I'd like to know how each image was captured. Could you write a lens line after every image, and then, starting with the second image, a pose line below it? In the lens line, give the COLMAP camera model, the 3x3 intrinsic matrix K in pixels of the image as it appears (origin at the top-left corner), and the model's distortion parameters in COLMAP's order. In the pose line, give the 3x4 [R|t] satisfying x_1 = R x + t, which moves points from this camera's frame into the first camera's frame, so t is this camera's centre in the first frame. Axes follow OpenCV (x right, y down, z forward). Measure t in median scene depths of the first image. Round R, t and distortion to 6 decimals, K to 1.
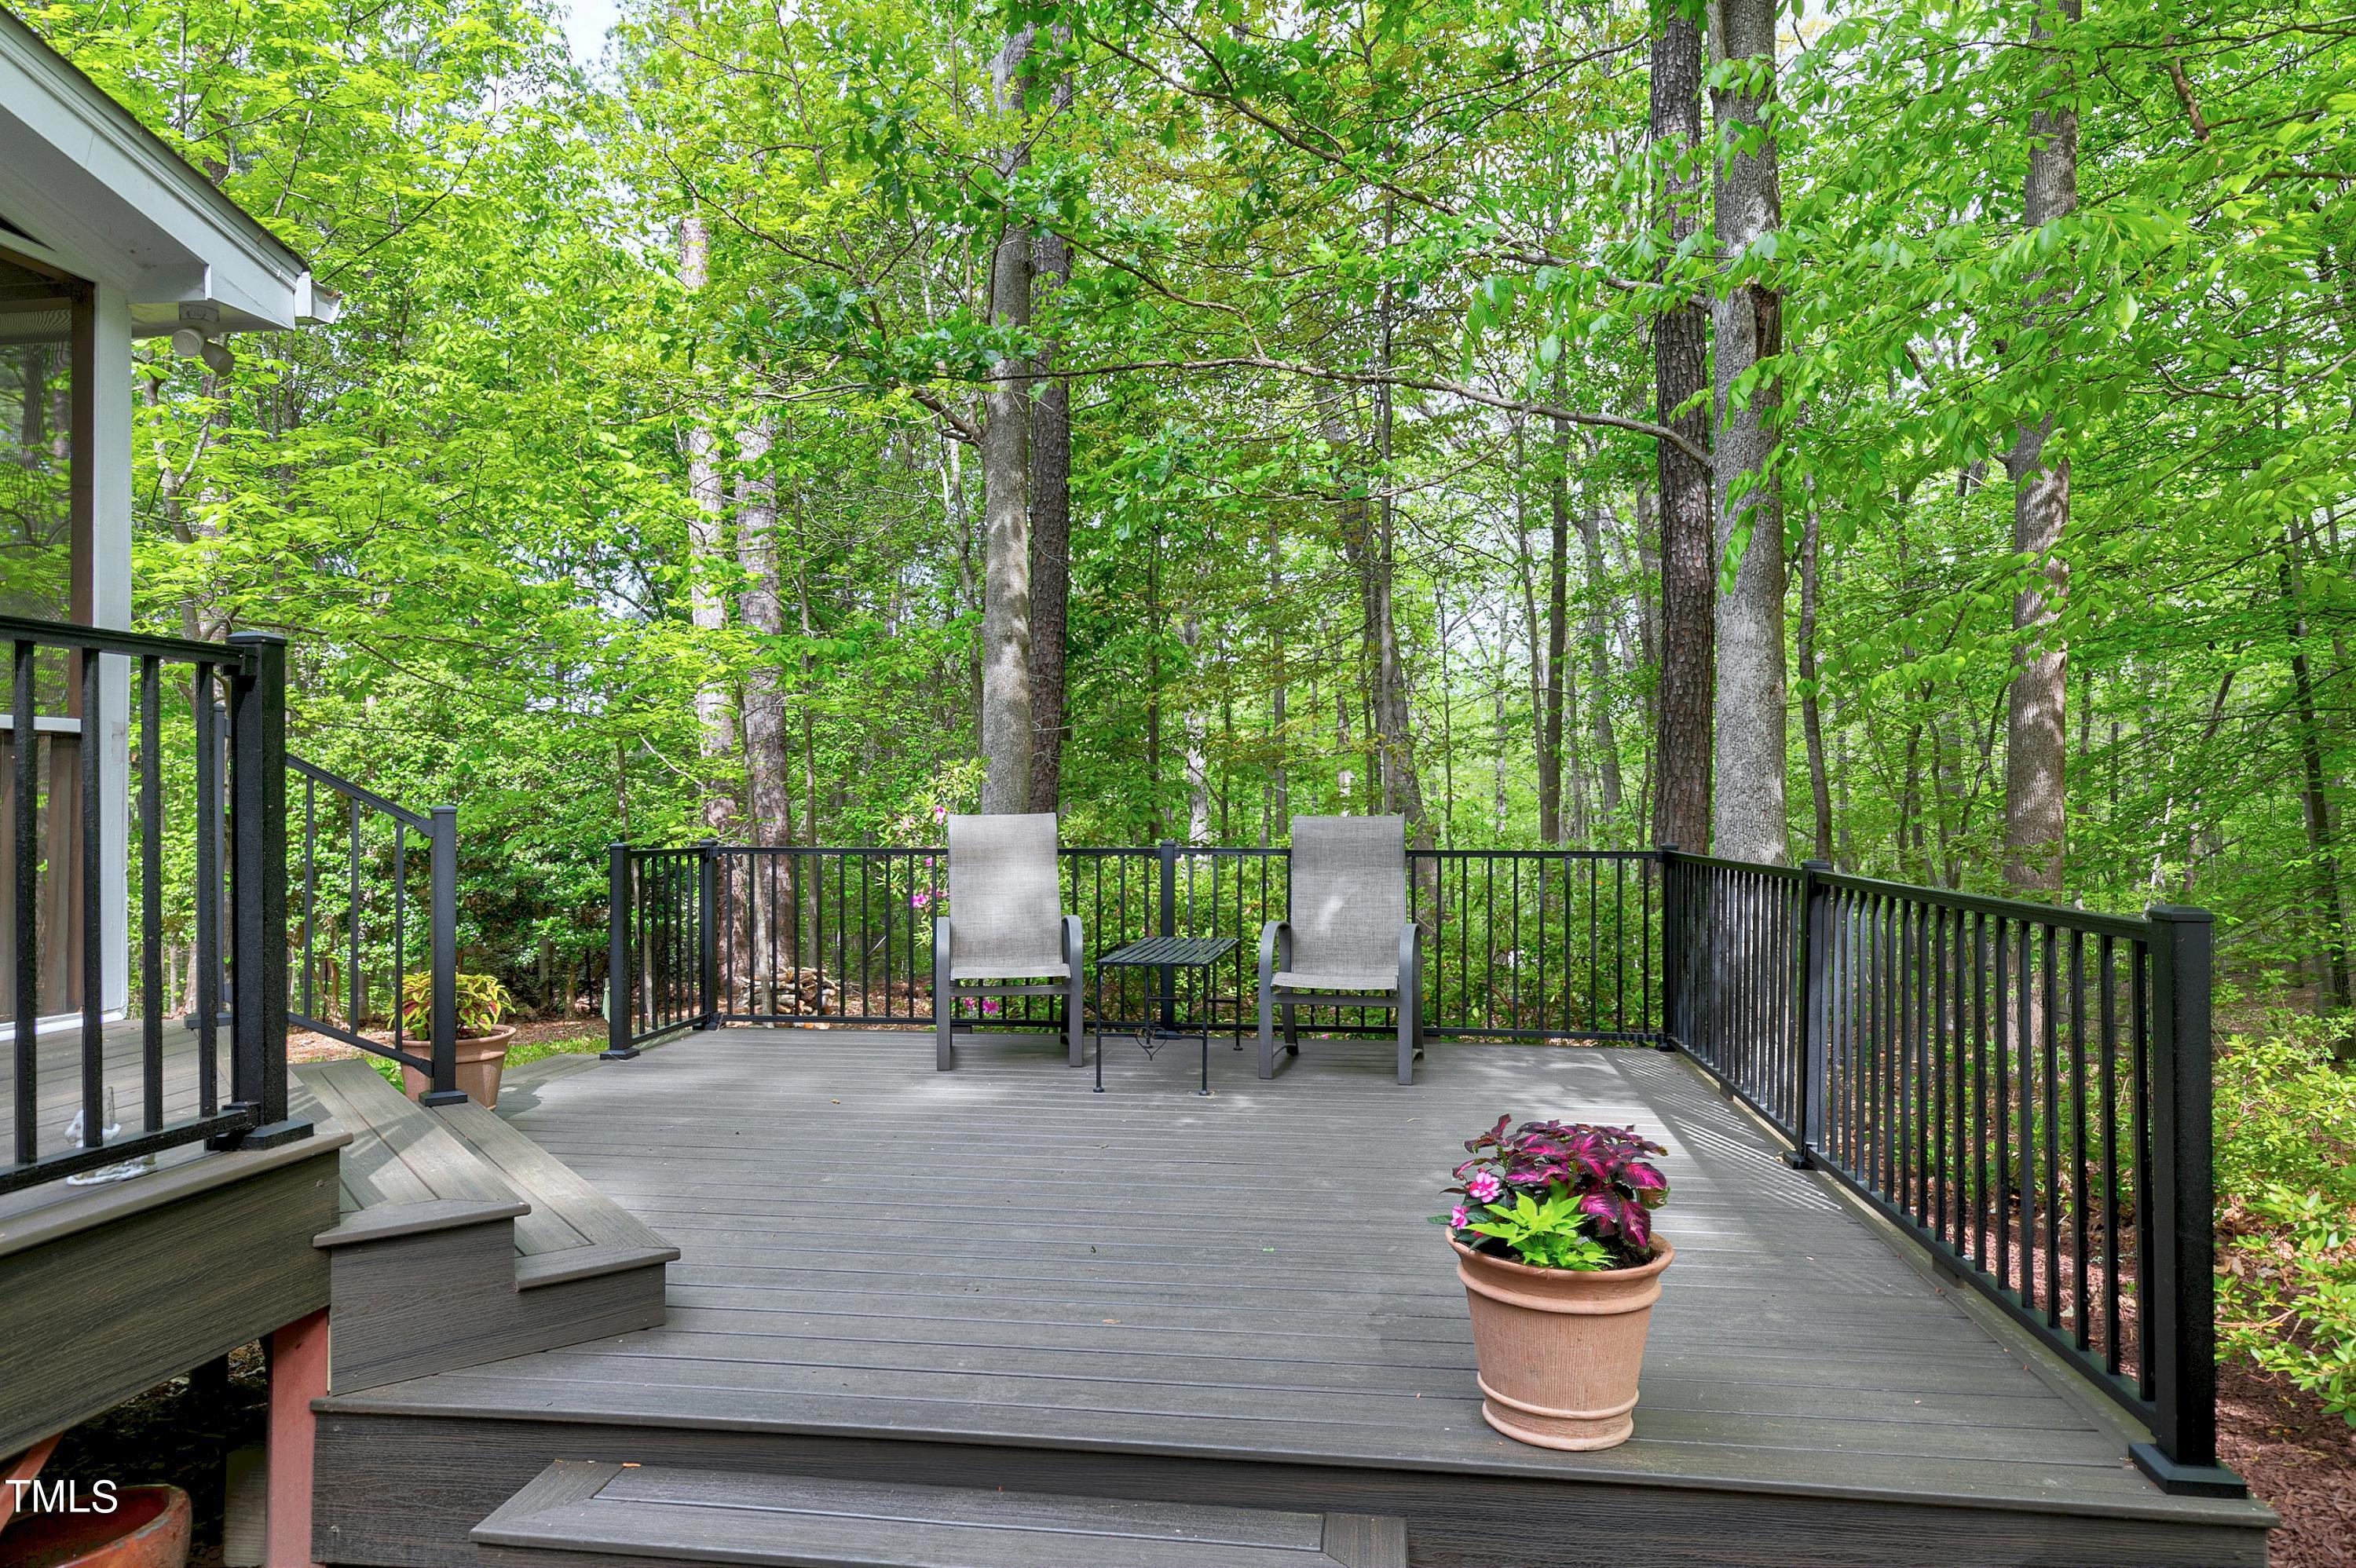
lens RADIAL K [[1481.1, 0, 1178.0], [0, 1481.1, 784.0], [0, 0, 1]] dist [0.002319, 0.001150]
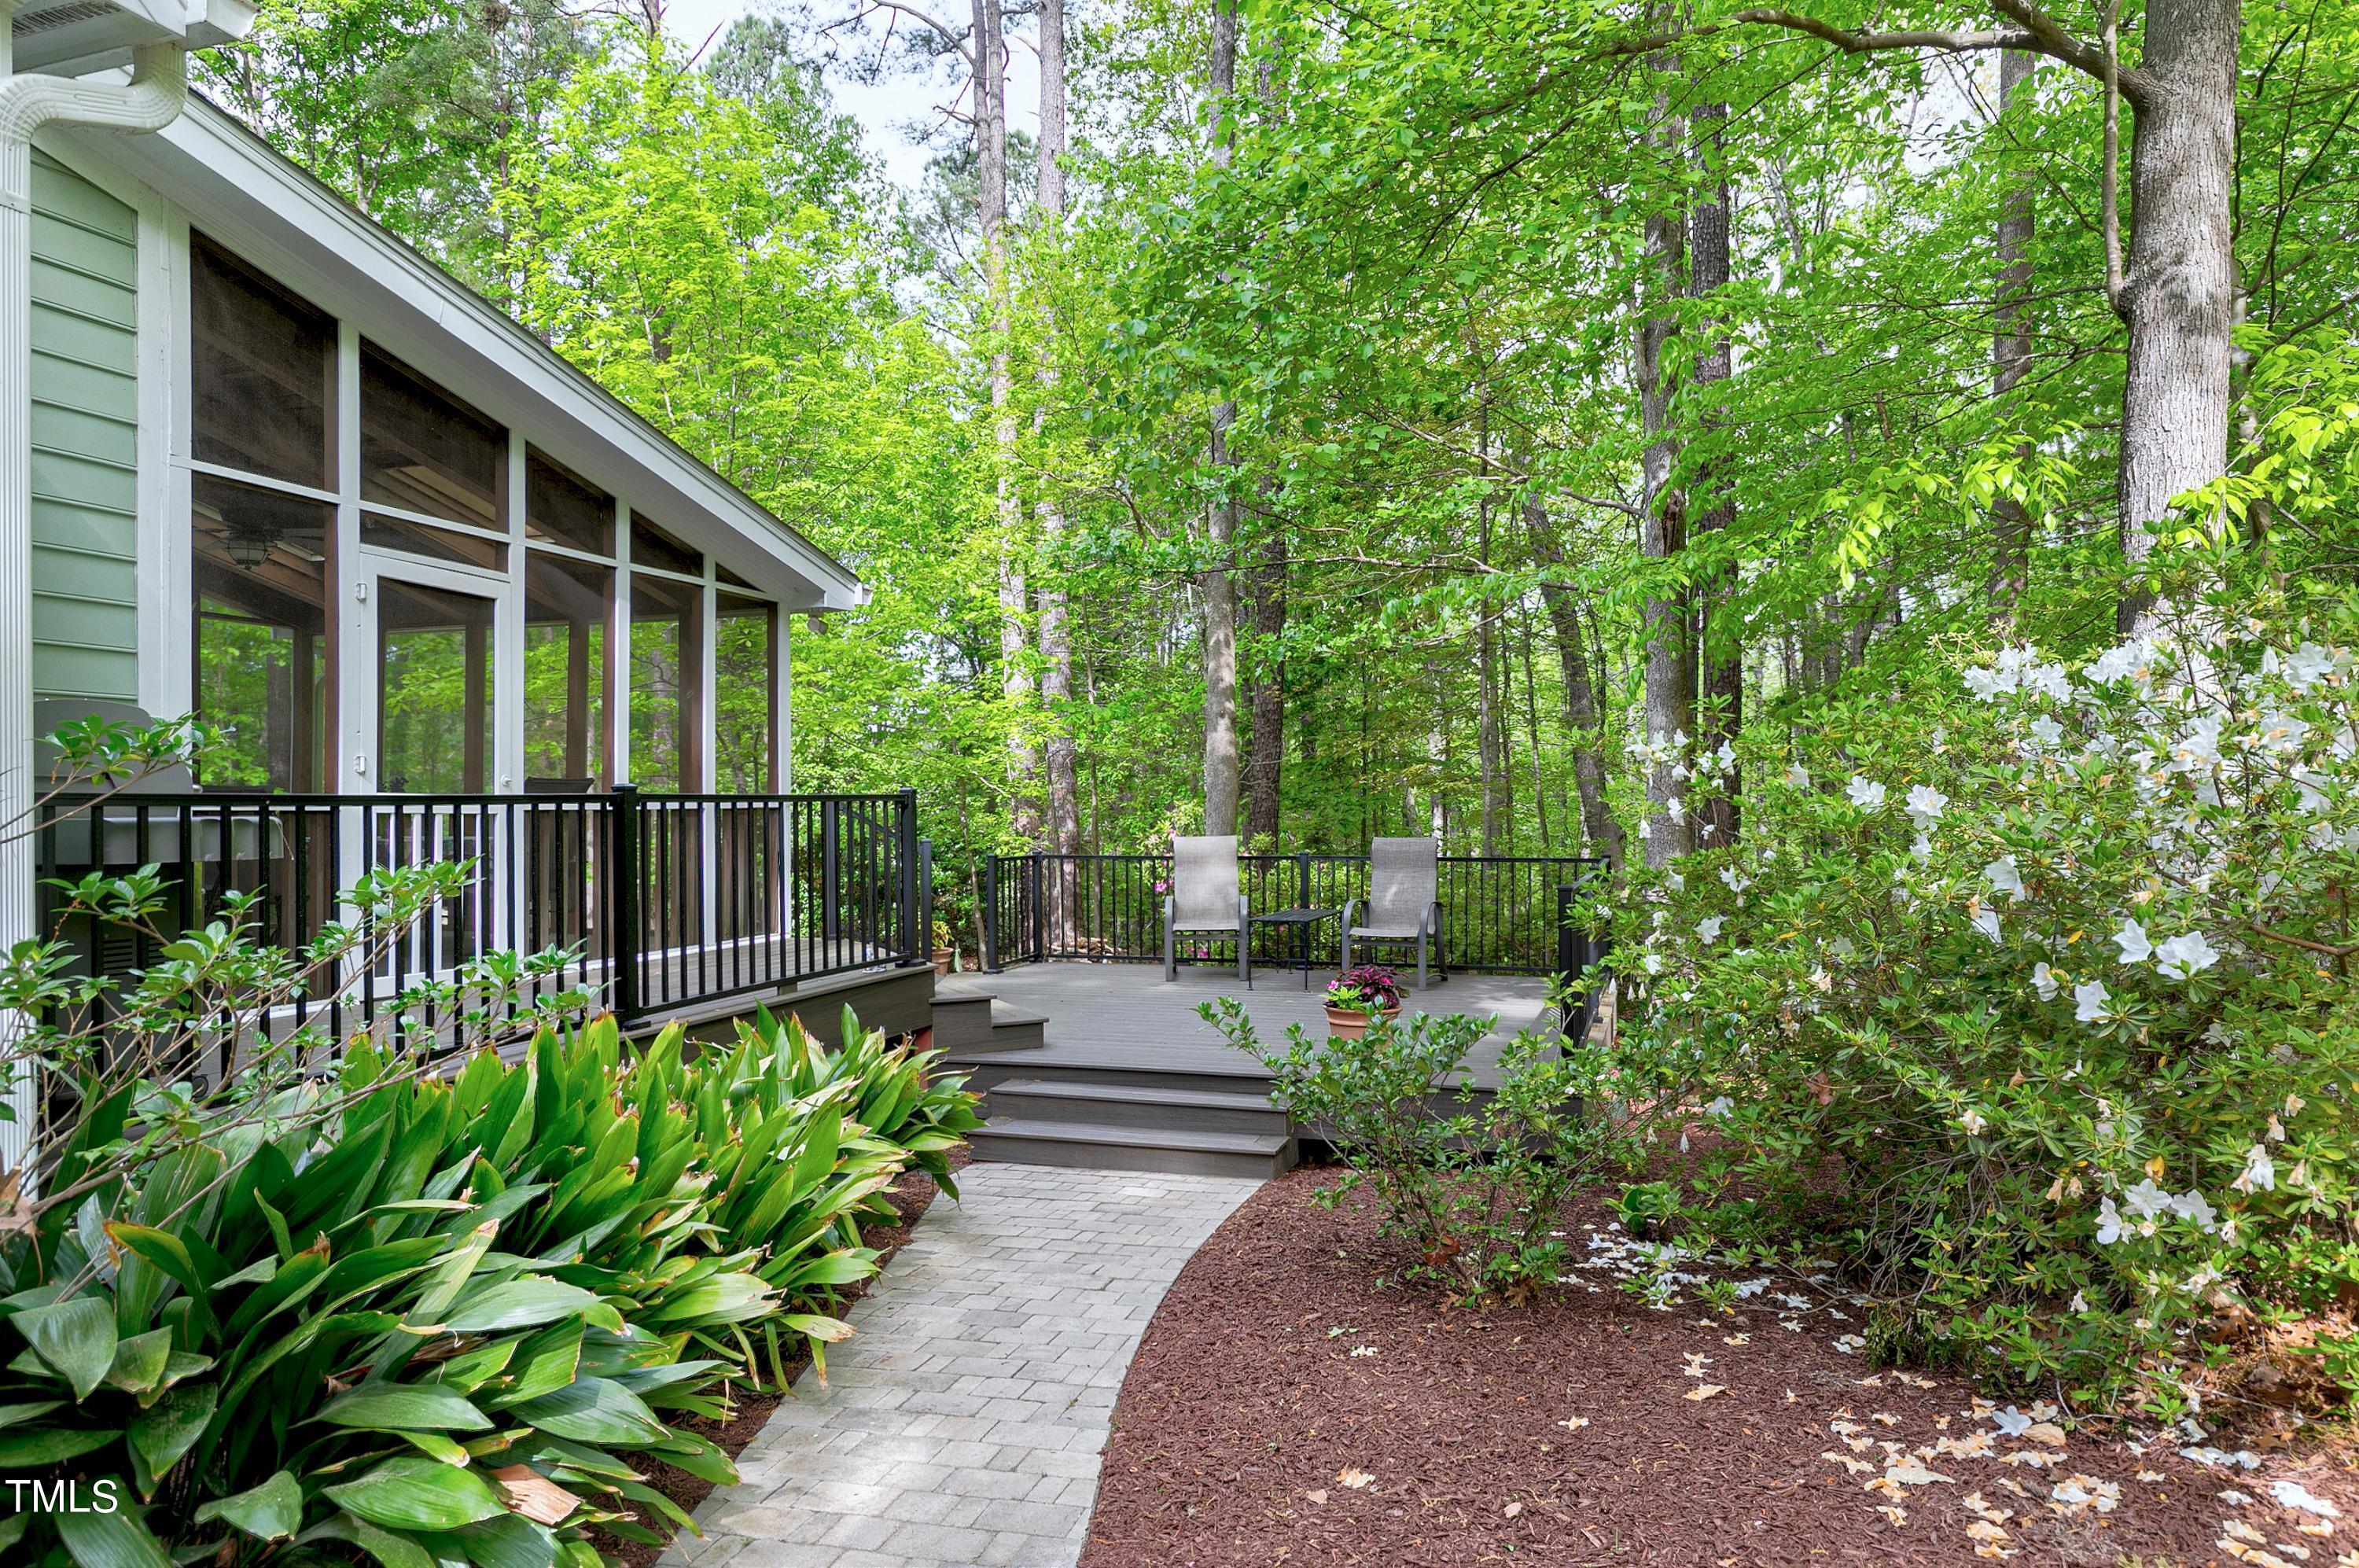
lens RADIAL K [[1483.1, 0, 1179.5], [0, 1483.1, 784.0], [0, 0, 1]] dist [0.002319, 0.001150]
pose [[0.982752, -0.008385, -0.184737, 0.157583], [0.008977, 0.999957, 0.002370, -0.041338], [0.184709, -0.003988, 0.982785, -0.639958]]
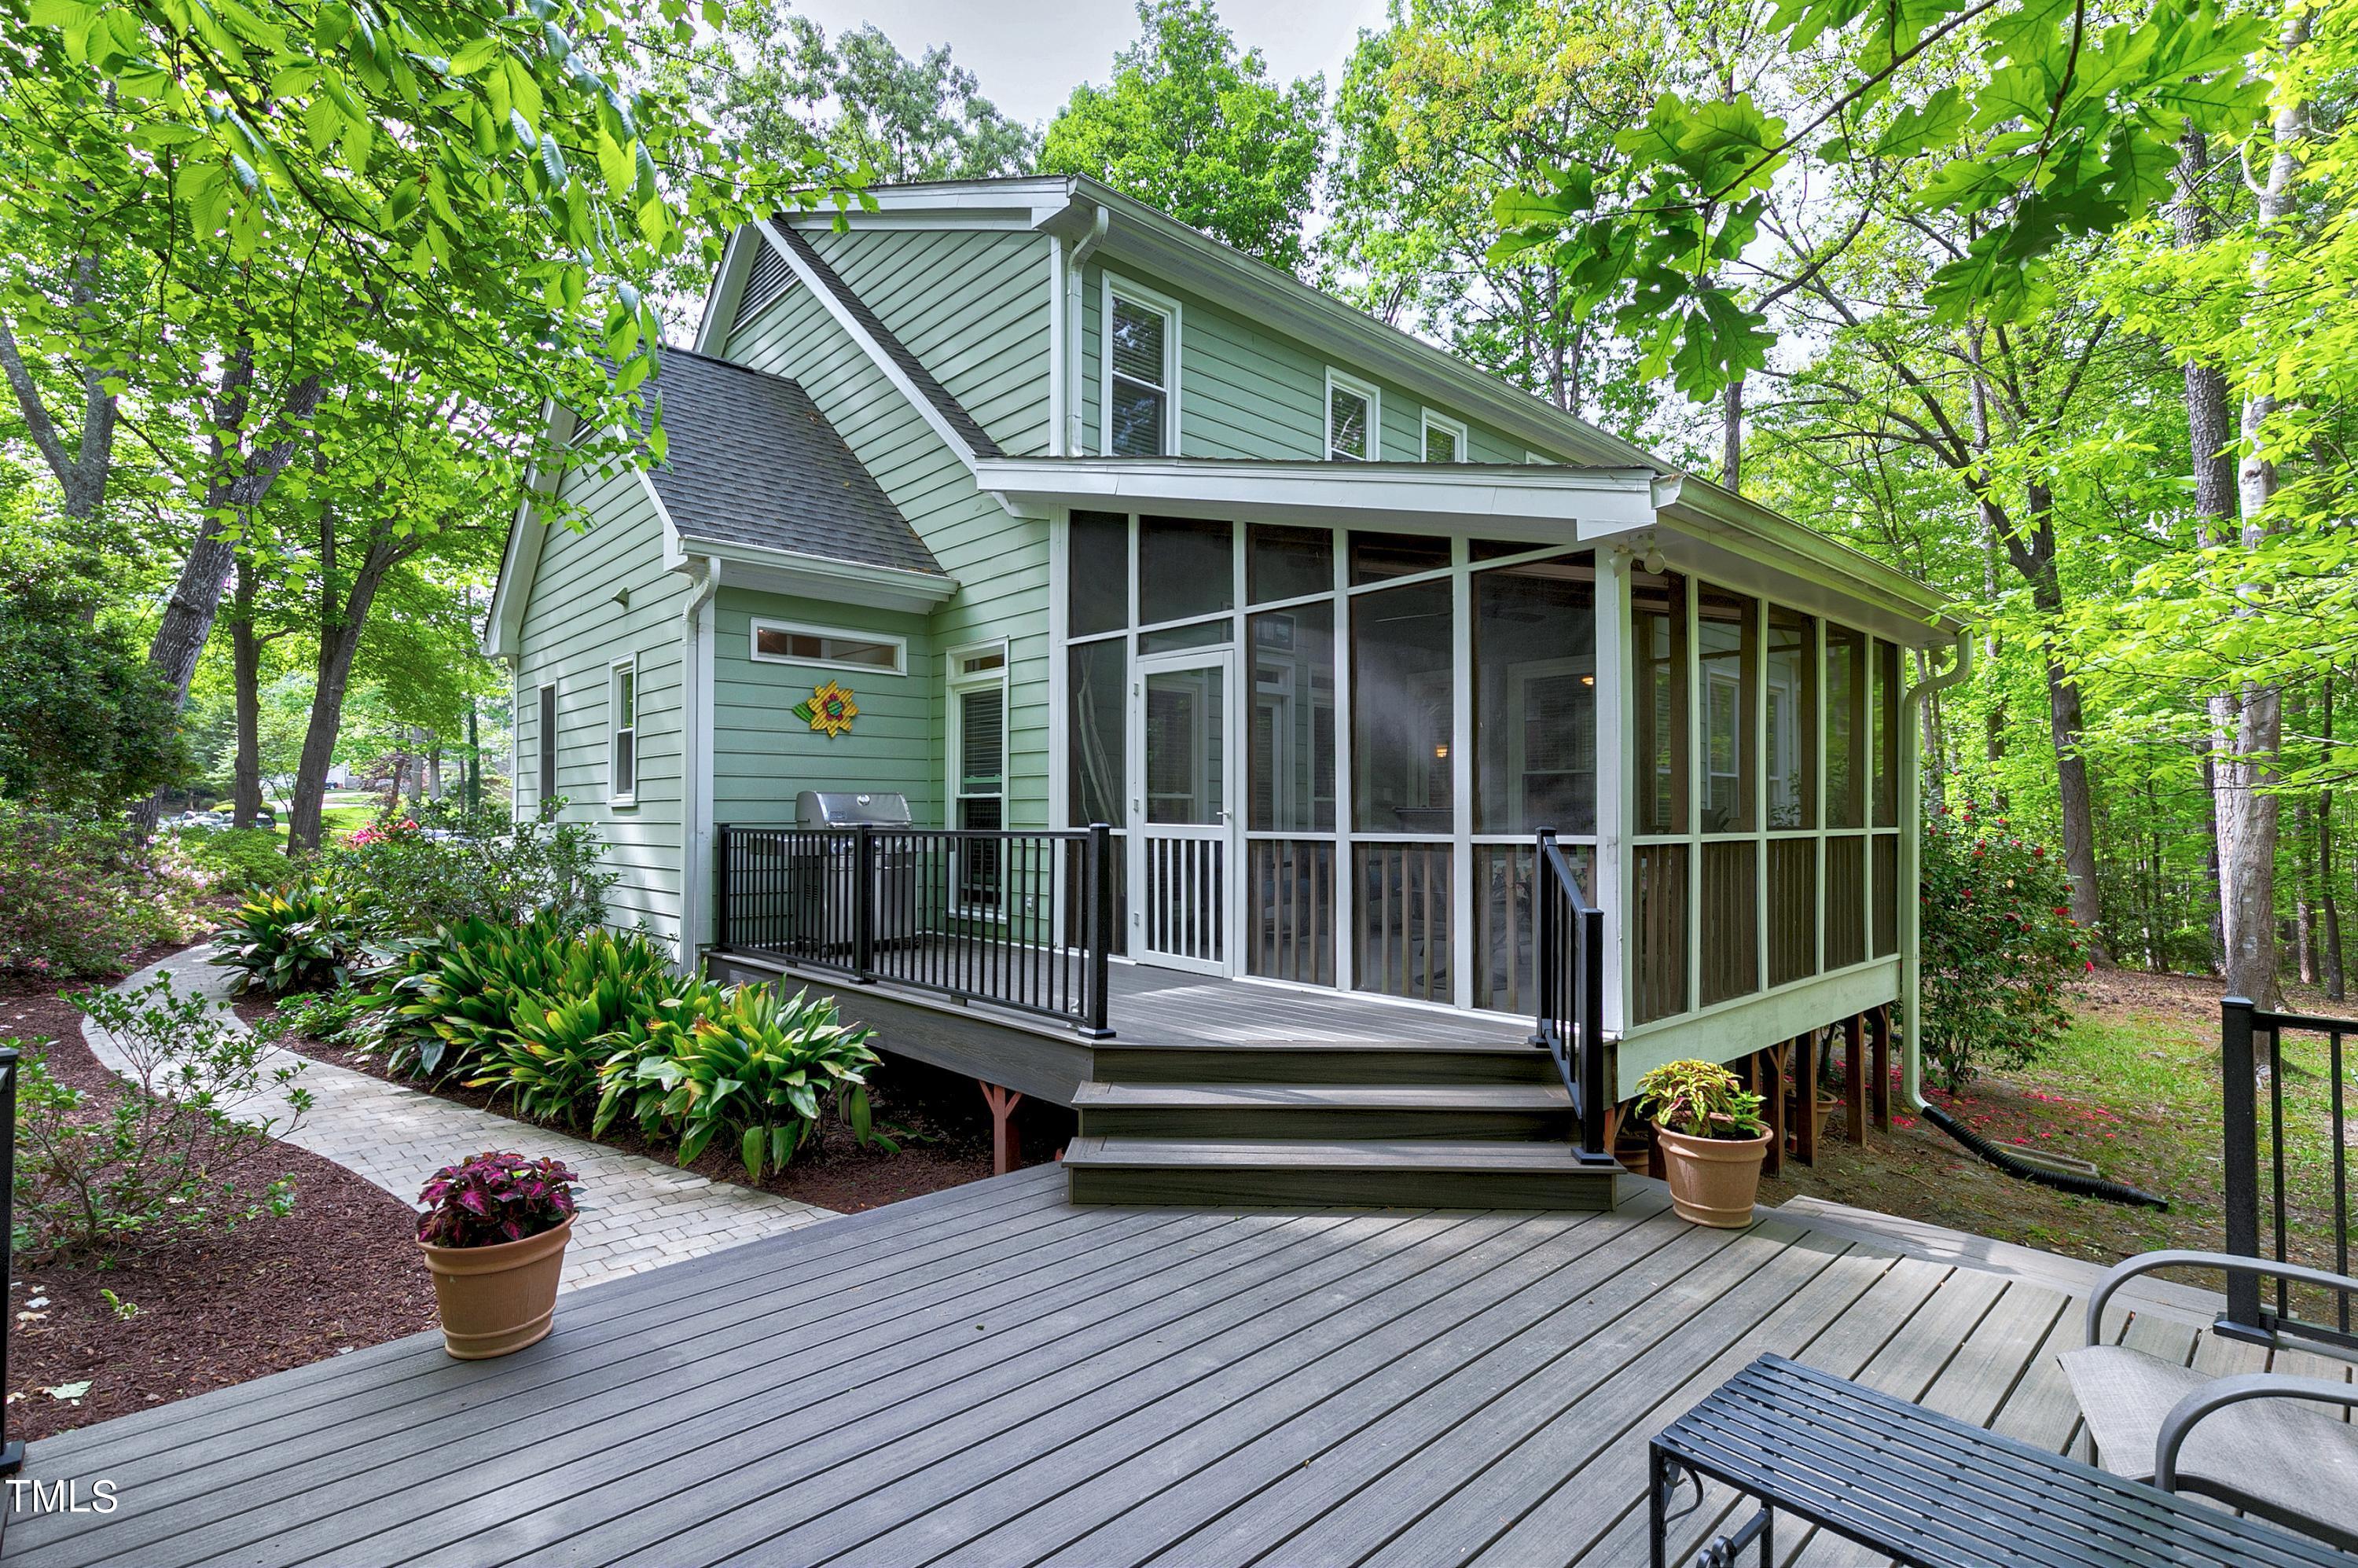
lens RADIAL K [[1107.7, 0, 1182.5], [0, 1107.7, 815.7], [0, 0, 1]] dist [0.000943, 0.000173]
pose [[-0.636906, 0.004545, -0.770928, 0.250892], [0.017654, 0.999806, -0.008691, -0.037098], [0.770739, -0.019145, -0.636863, 0.845135]]
